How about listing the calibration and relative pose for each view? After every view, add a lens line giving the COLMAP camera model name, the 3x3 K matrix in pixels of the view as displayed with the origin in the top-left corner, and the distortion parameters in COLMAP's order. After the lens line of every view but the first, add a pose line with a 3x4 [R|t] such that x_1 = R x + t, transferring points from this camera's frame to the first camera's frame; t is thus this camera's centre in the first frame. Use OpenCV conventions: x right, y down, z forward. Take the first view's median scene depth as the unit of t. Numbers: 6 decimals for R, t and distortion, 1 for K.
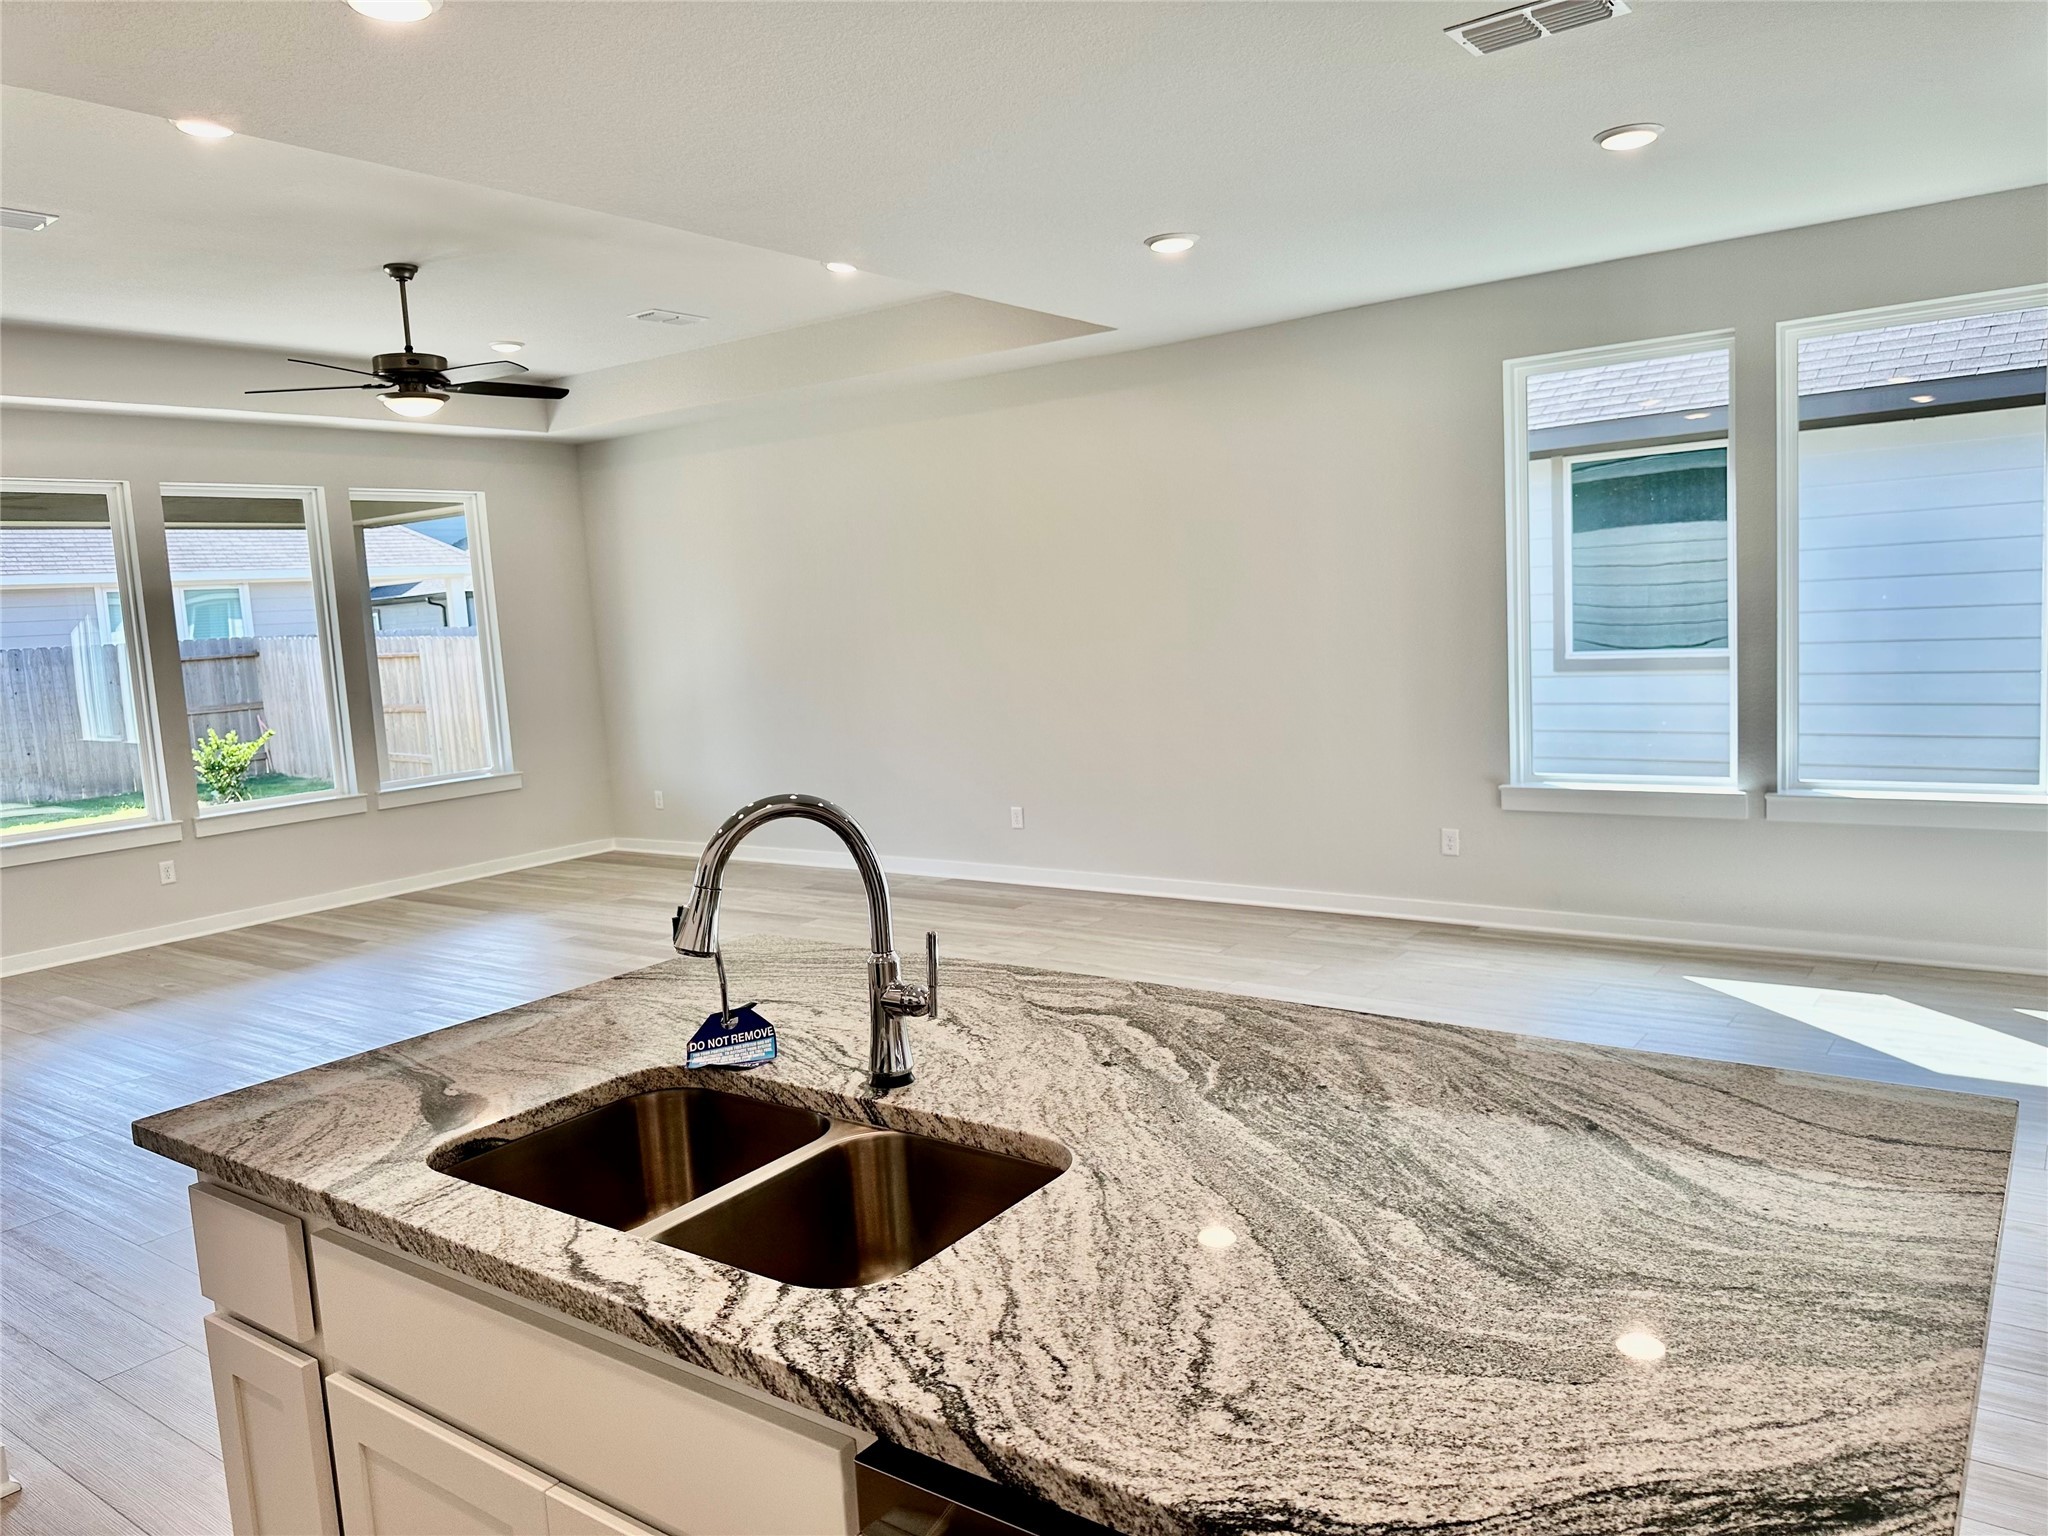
lens RADIAL K [[1452.5, 0, 1015.3], [0, 1452.5, 757.1], [0, 0, 1]] dist [0.026913, -0.027065]
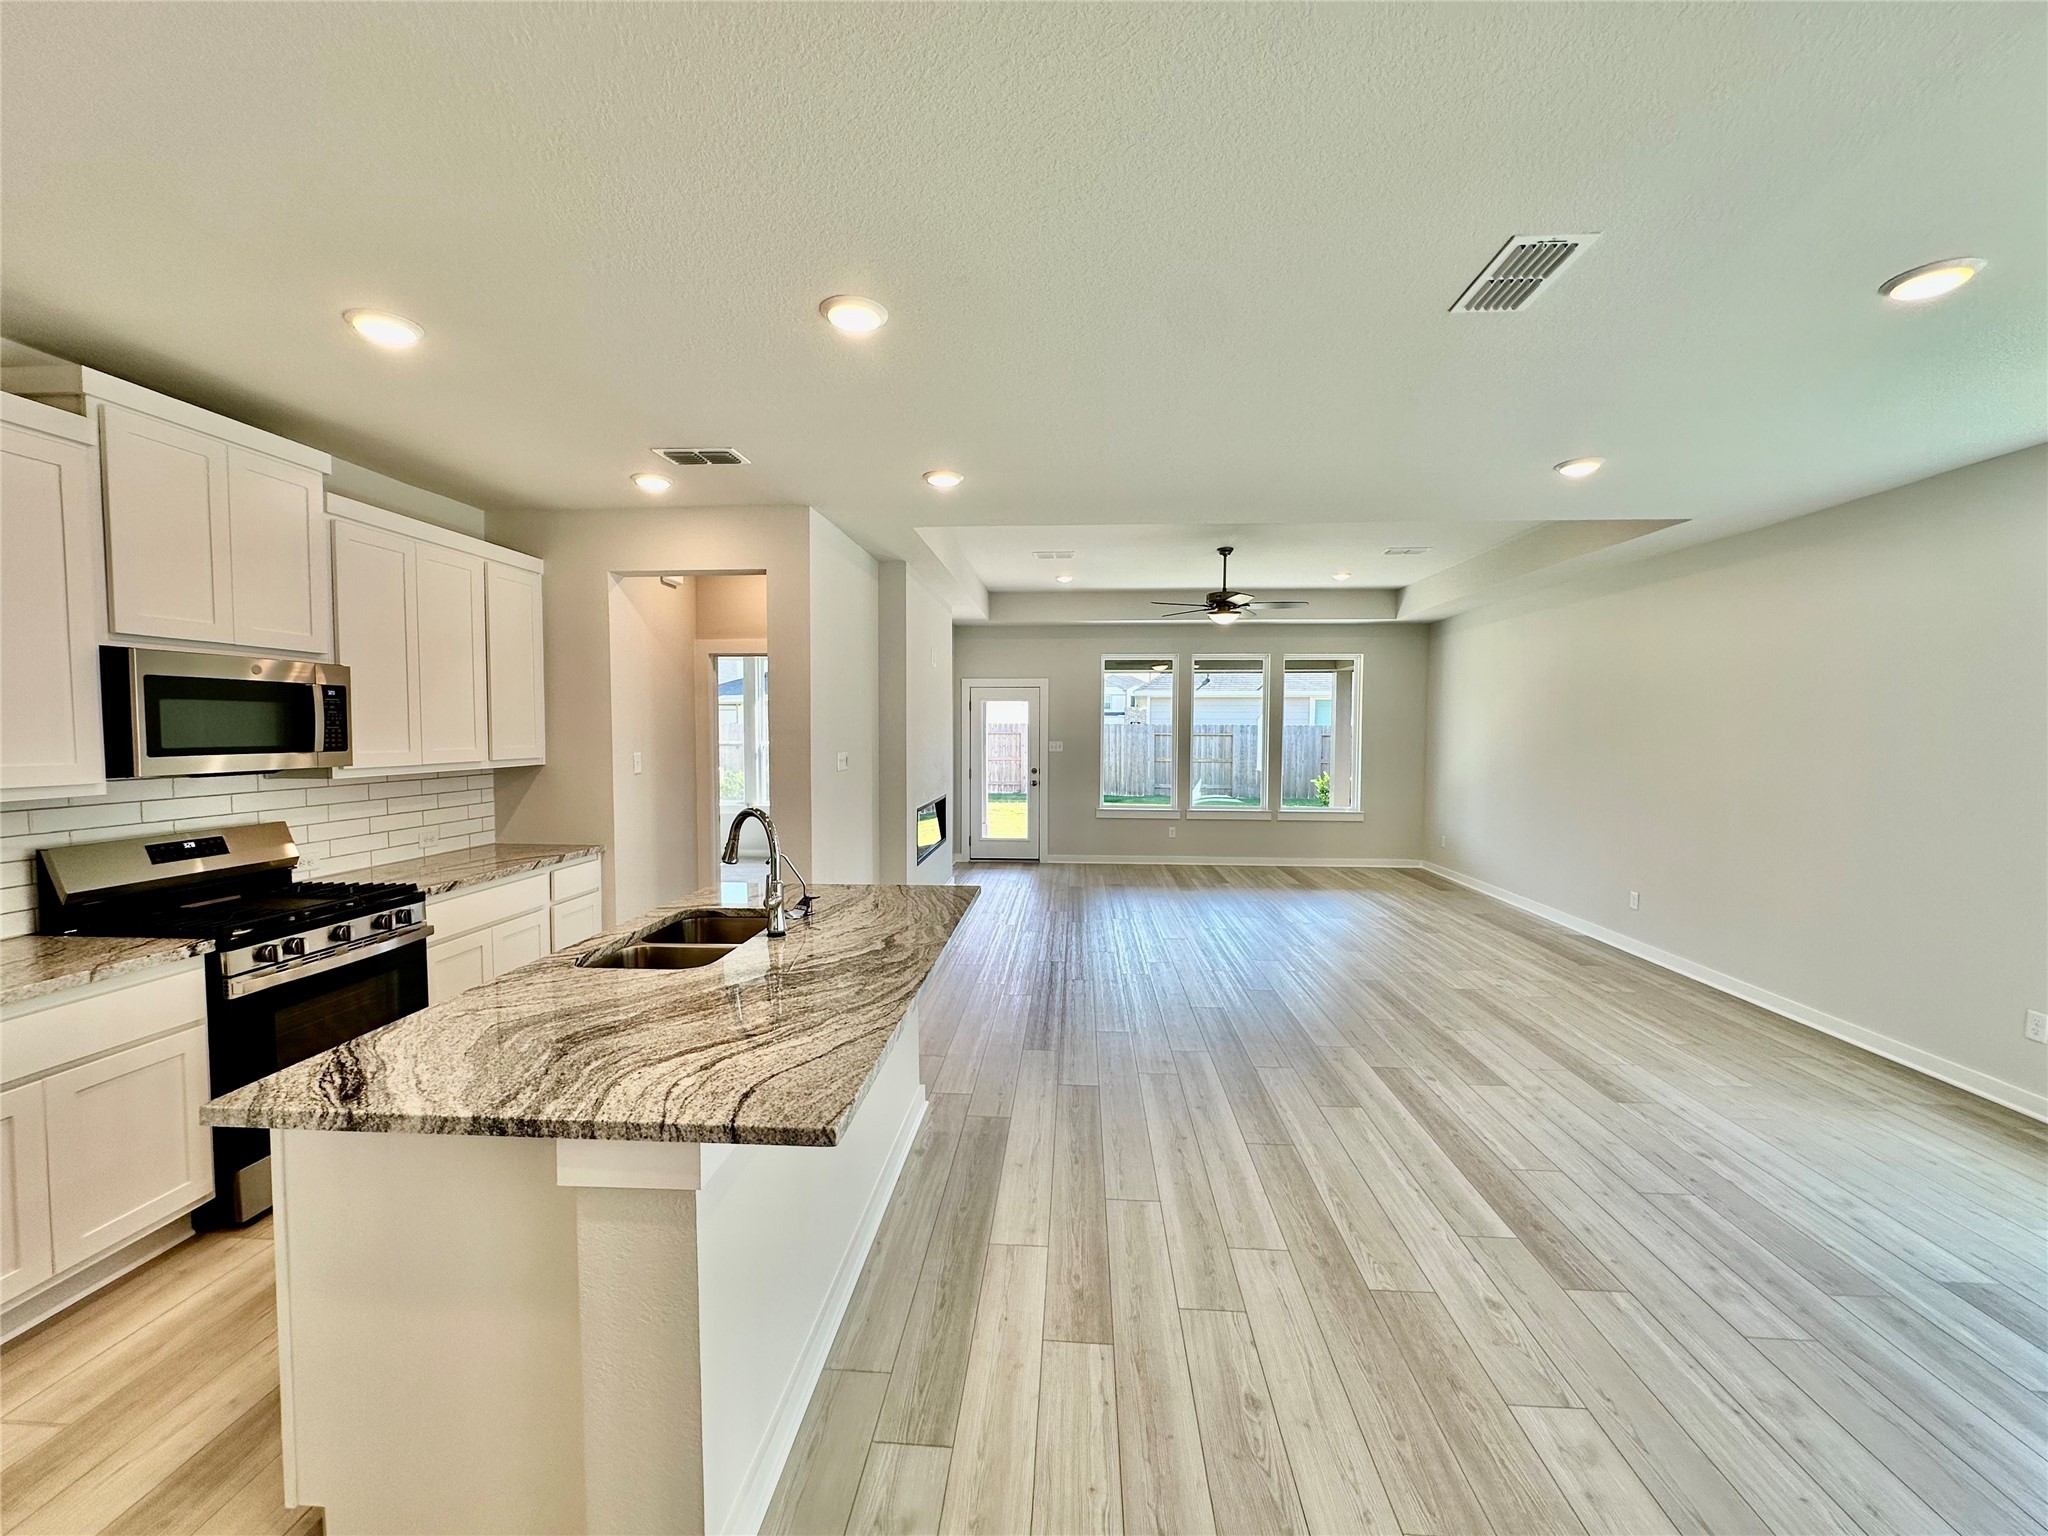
lens RADIAL K [[823.3, 0, 1021.5], [0, 823.3, 774.5], [0, 0, 1]] dist [-0.002212, -0.000021]
pose [[0.535796, 0.108091, -0.837400, 1.253849], [-0.127281, 0.990778, 0.046450, -0.151372], [0.834699, 0.081697, 0.544613, 0.599523]]
